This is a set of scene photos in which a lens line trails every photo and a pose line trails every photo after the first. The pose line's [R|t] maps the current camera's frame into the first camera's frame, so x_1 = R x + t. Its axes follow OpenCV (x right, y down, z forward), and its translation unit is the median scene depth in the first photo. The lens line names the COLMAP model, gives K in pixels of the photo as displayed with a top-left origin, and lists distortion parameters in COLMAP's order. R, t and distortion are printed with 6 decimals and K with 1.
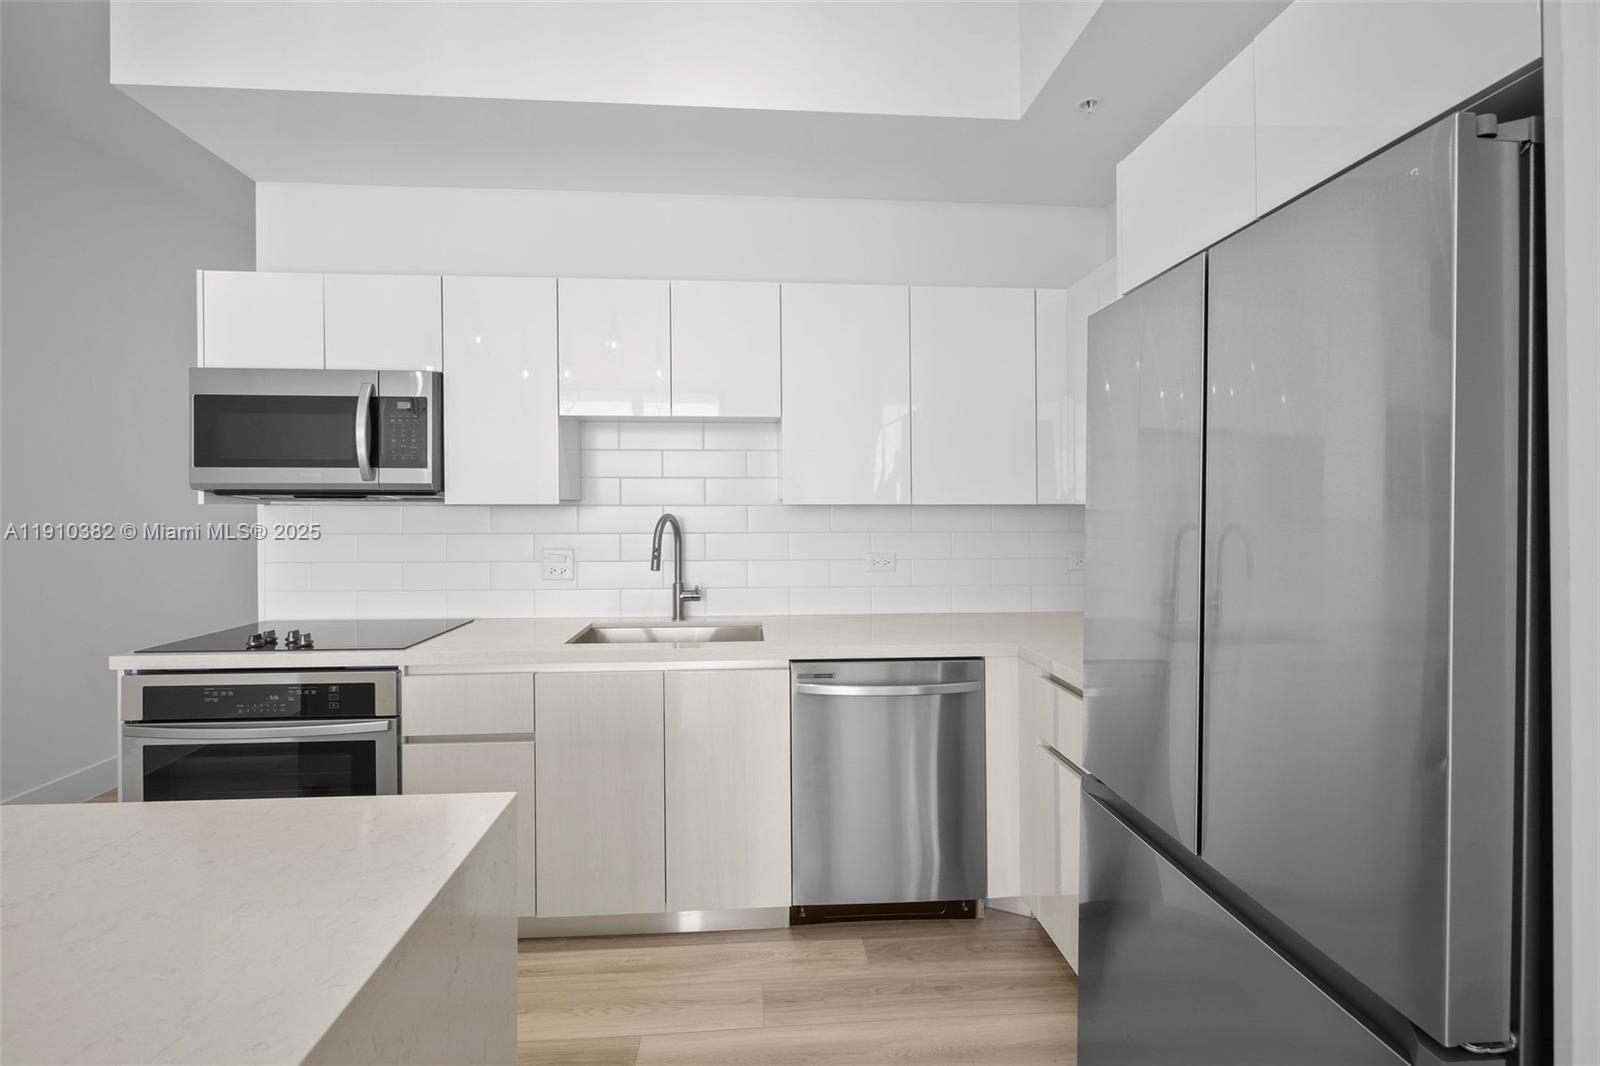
lens RADIAL K [[689.9, 0, 791.6], [0, 689.9, 502.0], [0, 0, 1]] dist [-0.001836, -0.000249]
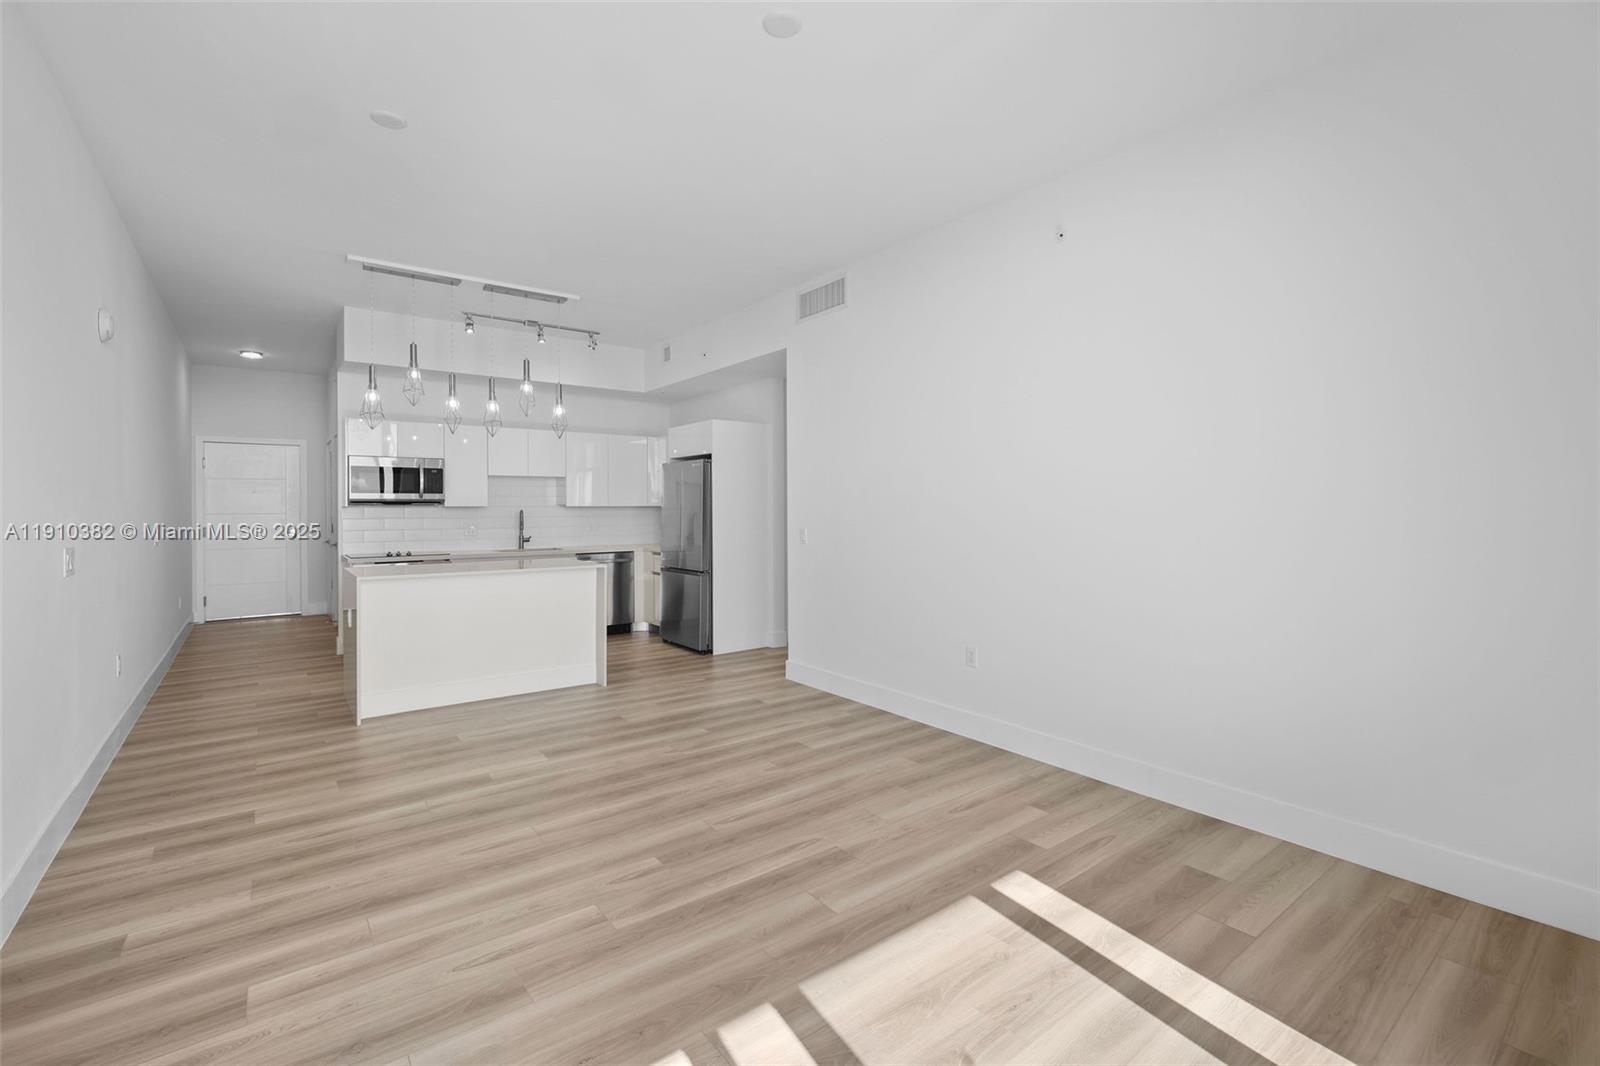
lens RADIAL K [[690.0, 0, 799.7], [0, 690.0, 512.6], [0, 0, 1]] dist [-0.000650, -0.000126]
pose [[0.831704, -0.007006, 0.555176, -0.868015], [-0.000184, 0.999917, 0.012893, -0.008674], [-0.555220, -0.010825, 0.831633, -2.129492]]
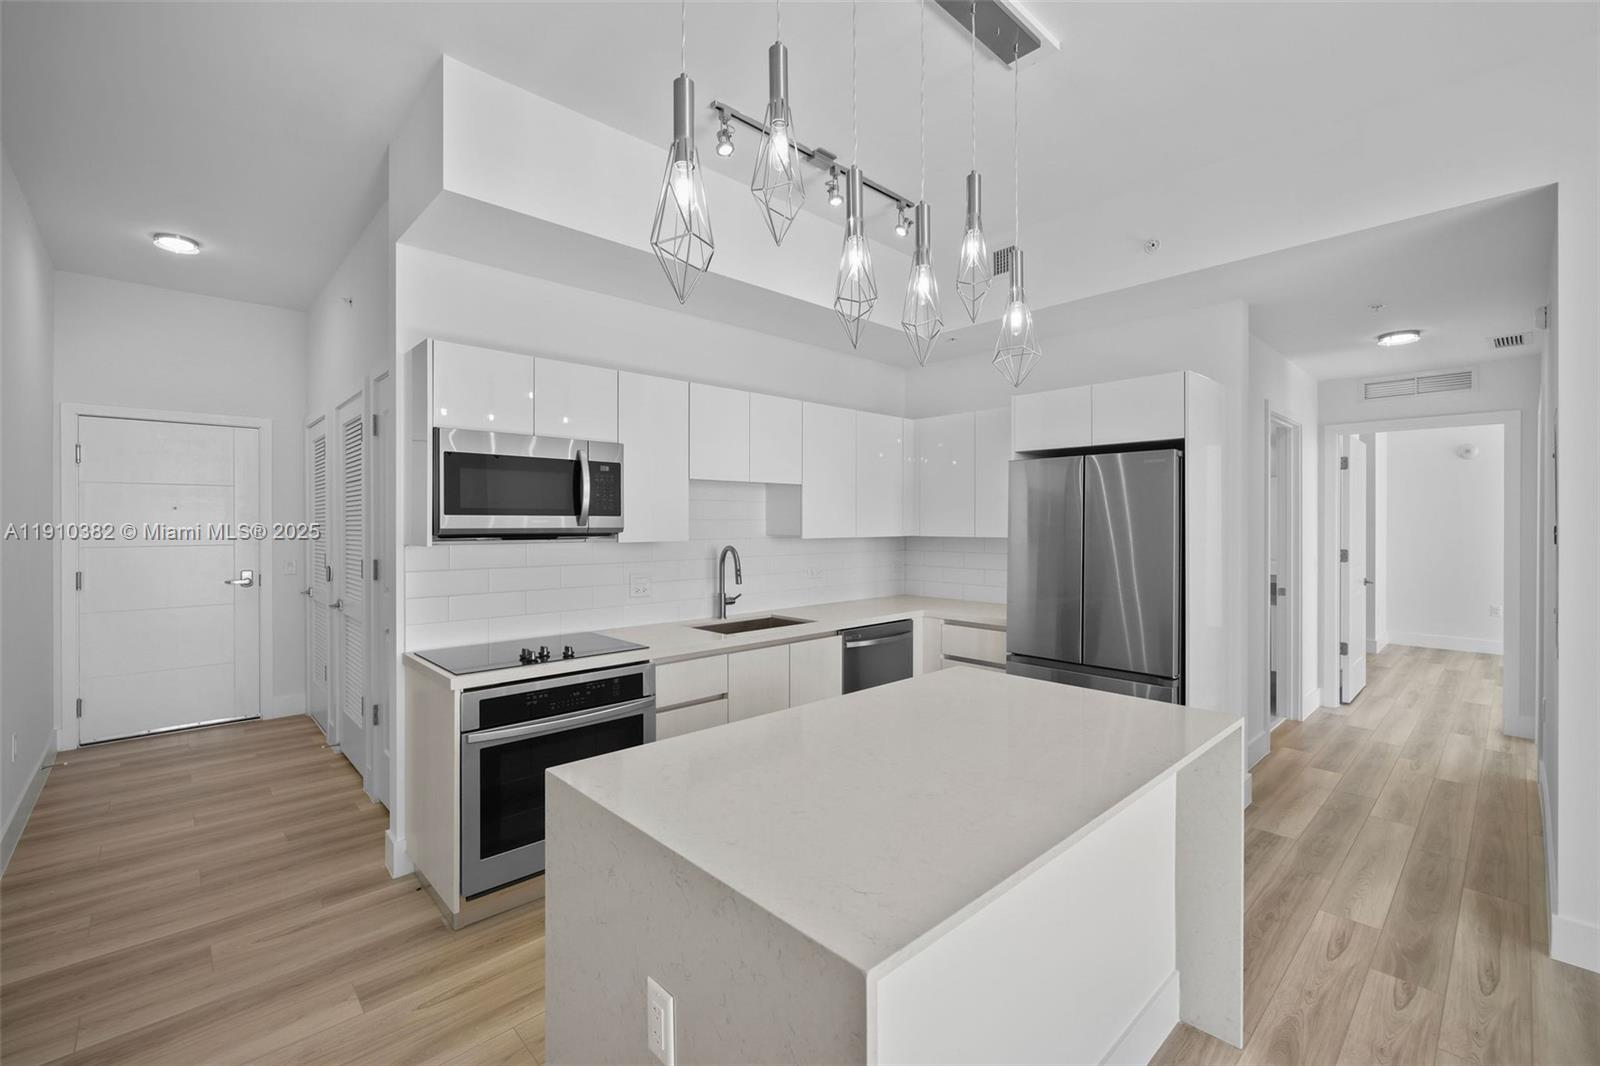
lens RADIAL K [[675.6, 0, 797.5], [0, 675.6, 528.3], [0, 0, 1]] dist [-0.002366, -0.000537]
pose [[0.775531, -0.003518, 0.631300, -1.073030], [-0.005155, 0.999916, 0.011905, -0.042281], [-0.631289, -0.012487, 0.775447, -0.227521]]
